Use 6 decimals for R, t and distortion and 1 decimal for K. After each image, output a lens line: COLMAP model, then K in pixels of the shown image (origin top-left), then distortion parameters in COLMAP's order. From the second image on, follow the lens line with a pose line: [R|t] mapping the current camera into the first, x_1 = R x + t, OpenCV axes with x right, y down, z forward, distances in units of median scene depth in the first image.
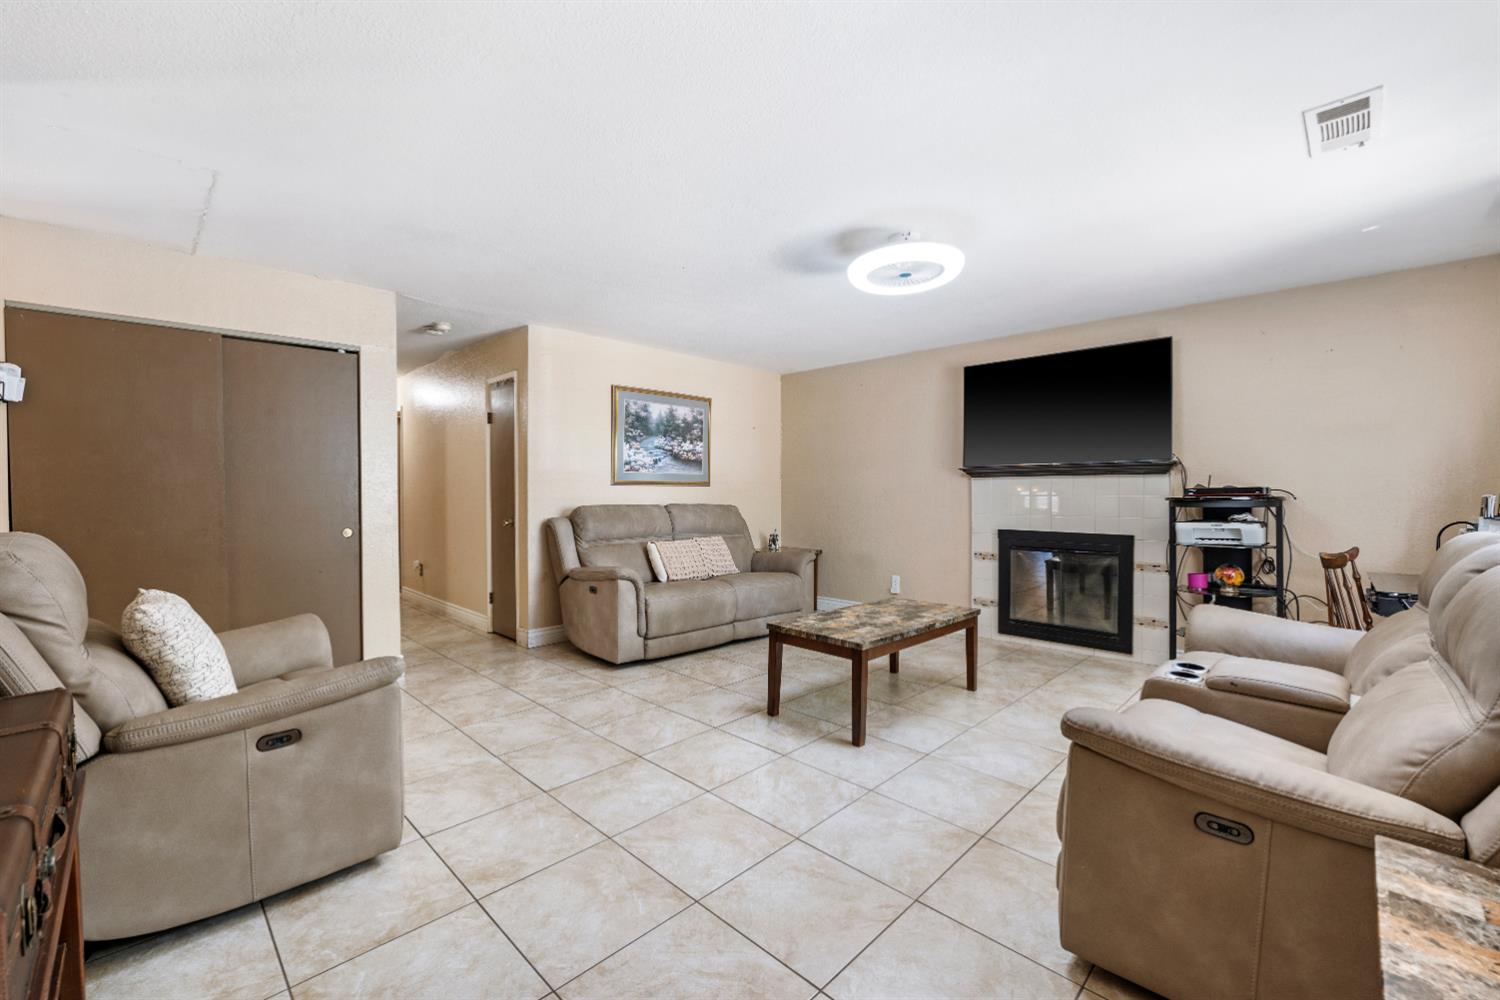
lens RADIAL K [[628.5, 0, 744.8], [0, 628.5, 496.2], [0, 0, 1]] dist [-0.017726, 0.003444]
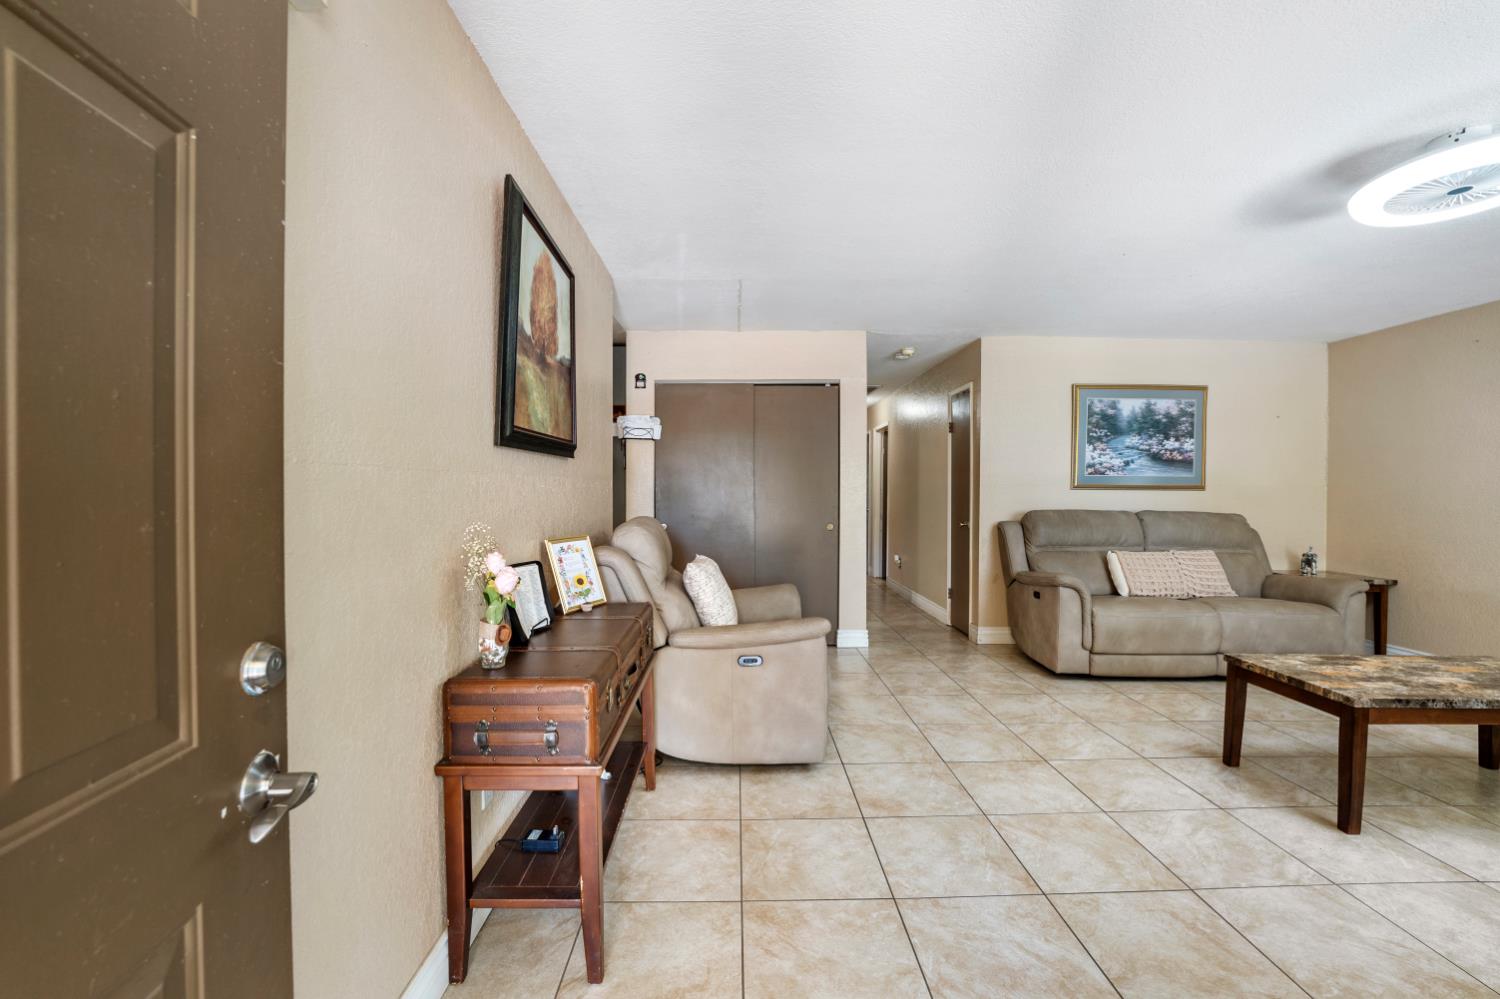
lens RADIAL K [[628.5, 0, 742.5], [0, 628.5, 499.0], [0, 0, 1]] dist [-0.017726, 0.003444]
pose [[0.714503, 0.010559, -0.699552, 0.131635], [-0.011933, 0.999925, 0.002905, -0.000005], [0.699530, 0.006272, 0.714575, -0.040579]]
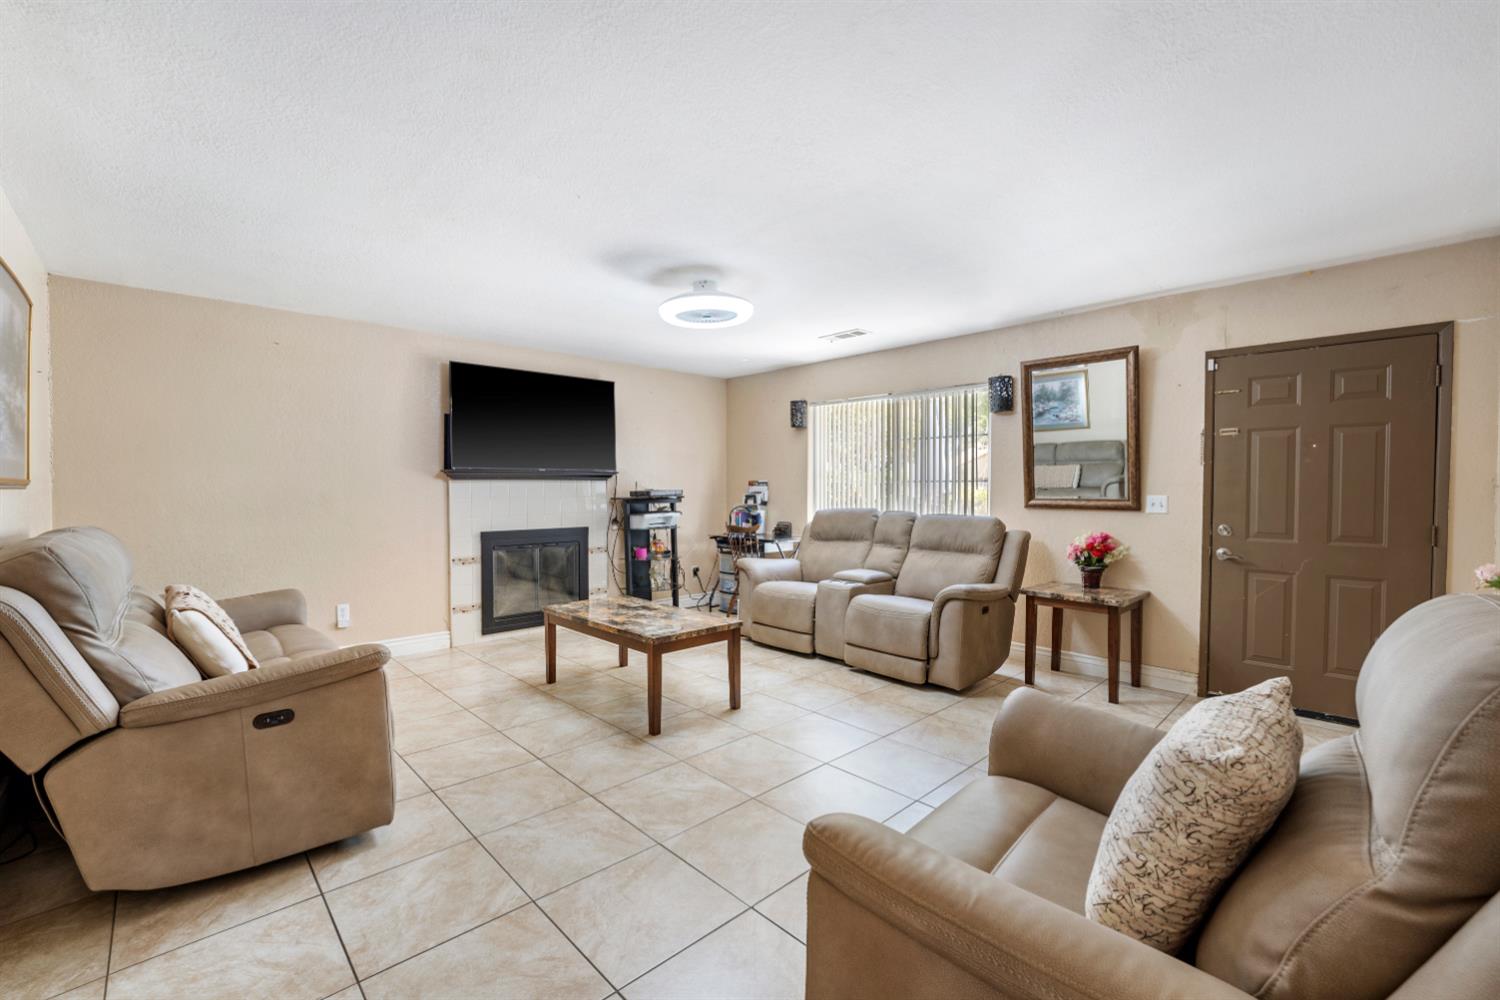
lens RADIAL K [[628.5, 0, 741.8], [0, 628.5, 498.7], [0, 0, 1]] dist [-0.017726, 0.003444]
pose [[0.030949, -0.017360, 0.999370, -0.760214], [0.010150, 0.999803, 0.017053, -0.017572], [-0.999469, 0.009615, 0.031120, 0.715633]]
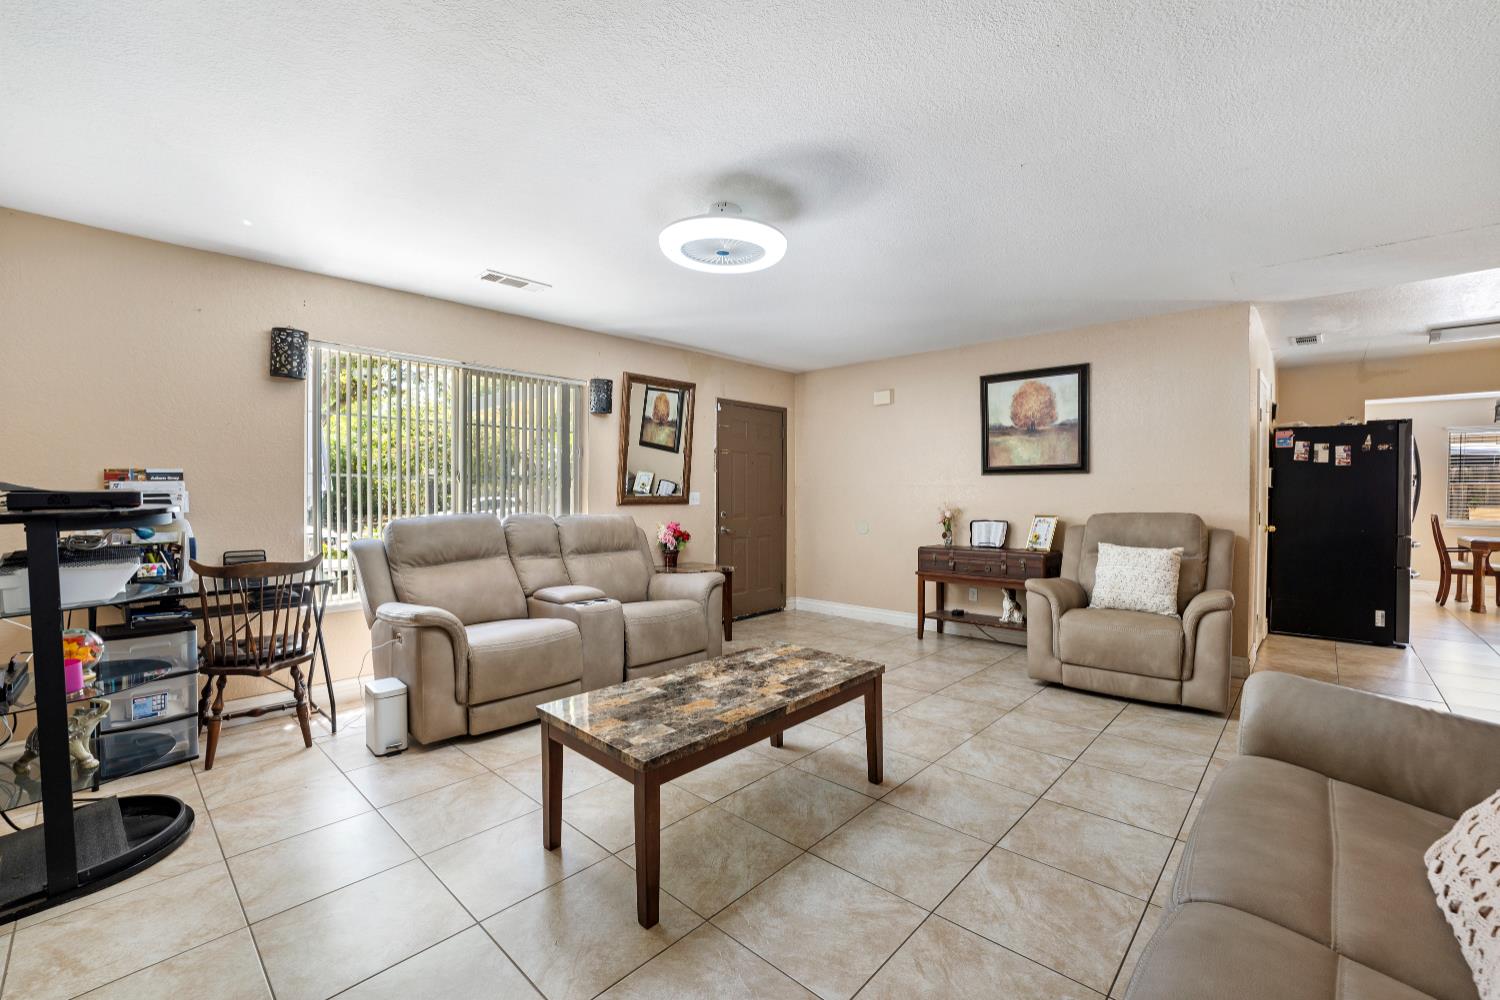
lens RADIAL K [[628.5, 0, 758.0], [0, 628.5, 500.0], [0, 0, 1]] dist [-0.017726, 0.003444]
pose [[-0.999077, 0.000251, -0.042957, 0.191664], [-0.000893, 0.999645, 0.026613, -0.019763], [0.042948, 0.026626, -0.998722, 1.508977]]
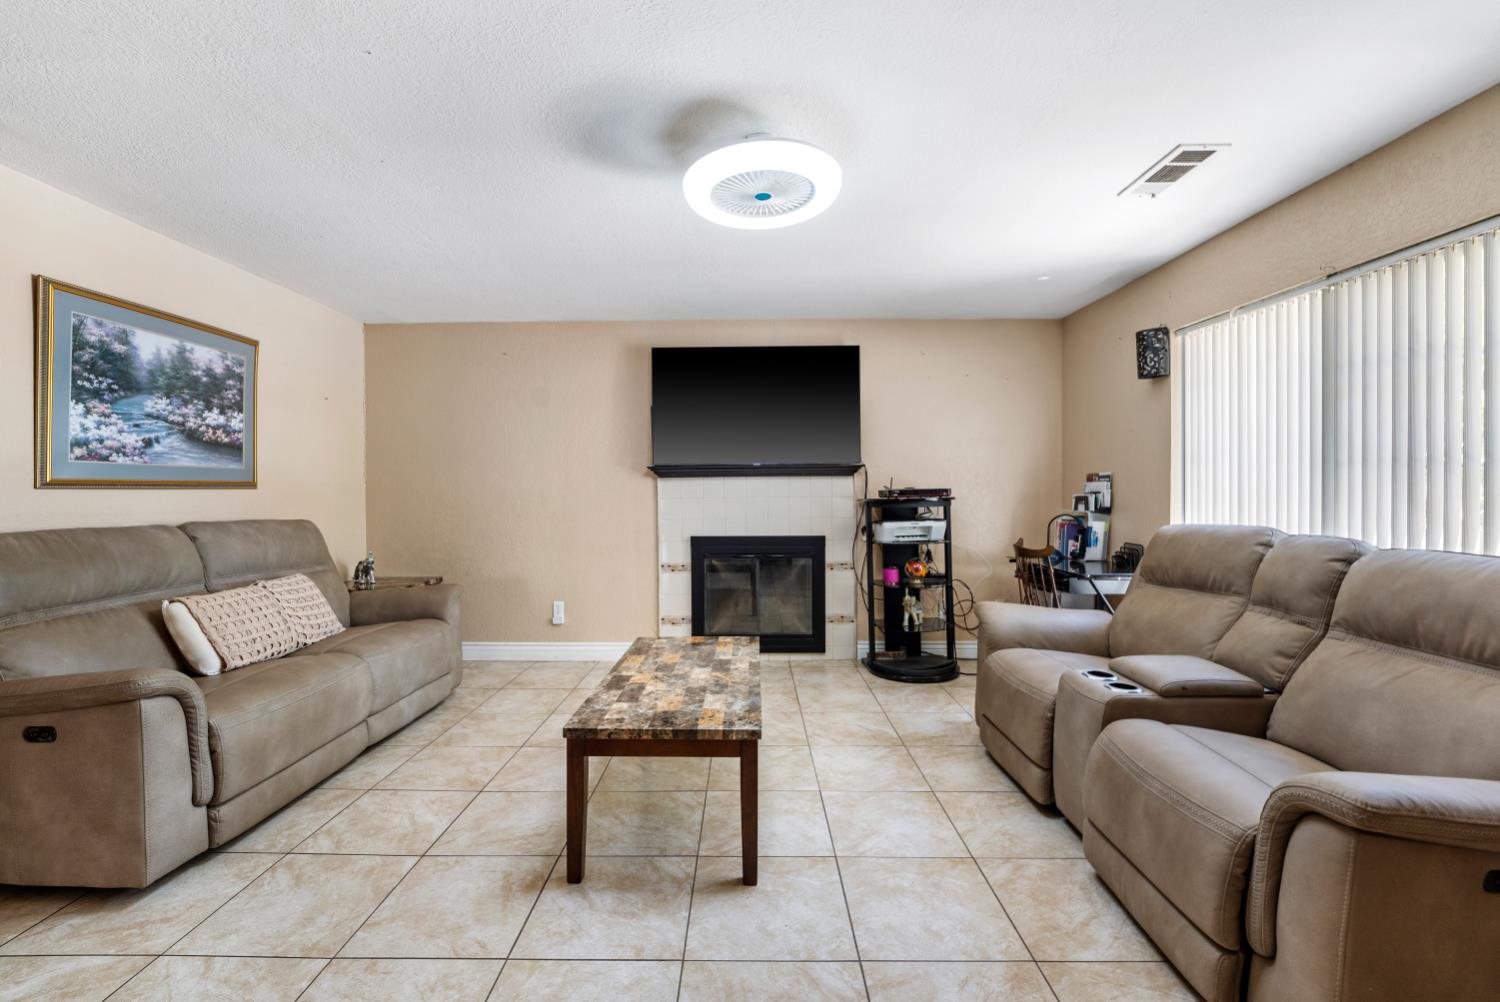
lens RADIAL K [[628.5, 0, 747.5], [0, 628.5, 495.6], [0, 0, 1]] dist [-0.017726, 0.003444]
pose [[0.712172, -0.012022, 0.701902, -0.212905], [0.011578, 0.999919, 0.005378, -0.011770], [-0.701910, 0.004297, 0.712253, 0.399410]]
